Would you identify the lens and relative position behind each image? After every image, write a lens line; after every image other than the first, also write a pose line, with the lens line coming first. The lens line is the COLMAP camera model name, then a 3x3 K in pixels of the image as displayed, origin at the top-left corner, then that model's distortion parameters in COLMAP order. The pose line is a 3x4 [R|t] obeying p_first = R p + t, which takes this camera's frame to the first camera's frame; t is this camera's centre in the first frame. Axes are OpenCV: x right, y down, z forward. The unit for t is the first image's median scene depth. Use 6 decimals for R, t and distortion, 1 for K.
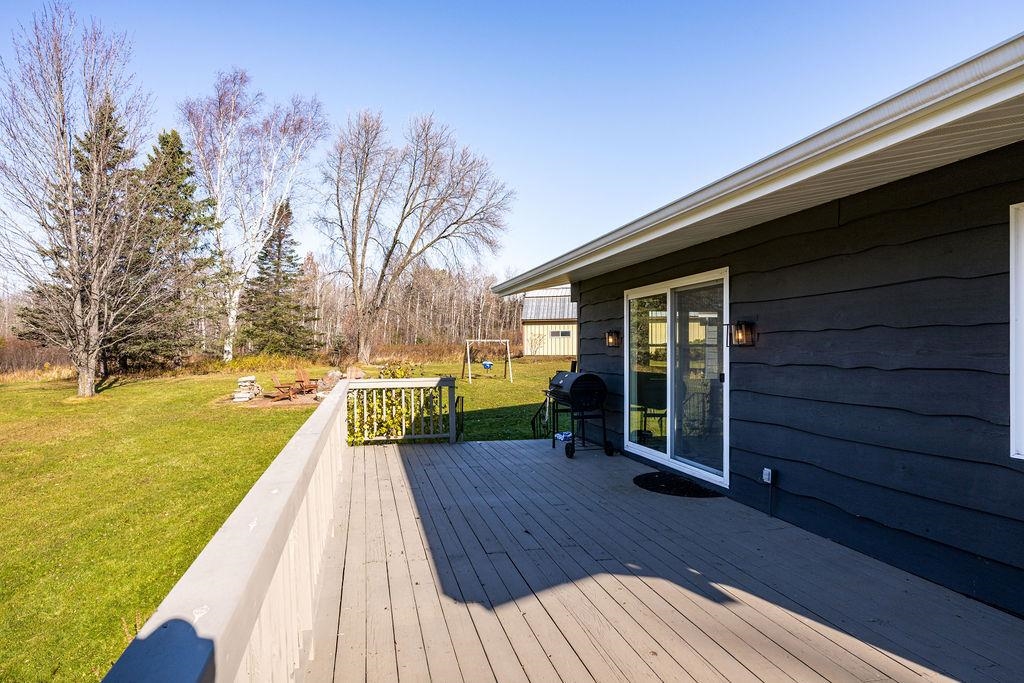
lens RADIAL K [[504.1, 0, 512.0], [0, 504.1, 341.5], [0, 0, 1]] dist [-0.000078, -0.000011]
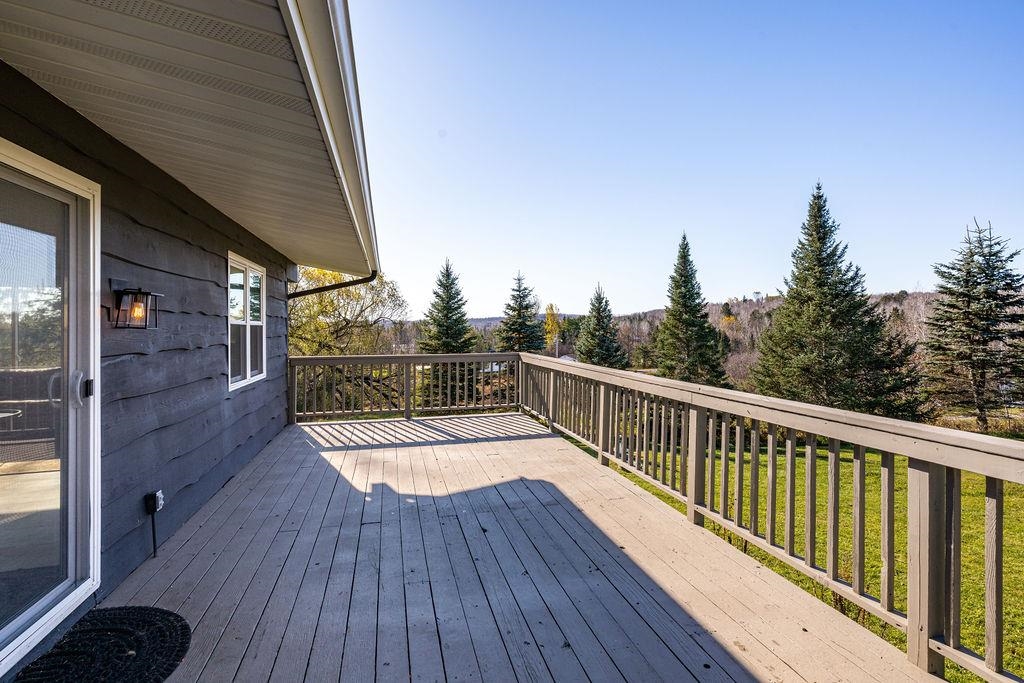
lens RADIAL K [[502.6, 0, 512.0], [0, 502.6, 341.5], [0, 0, 1]] dist [0.000014, -0.000004]
pose [[-0.999141, 0.009160, 0.040425, -0.059315], [0.009609, 0.999894, 0.010915, 0.027230], [-0.040321, 0.011294, -0.999123, 1.898335]]
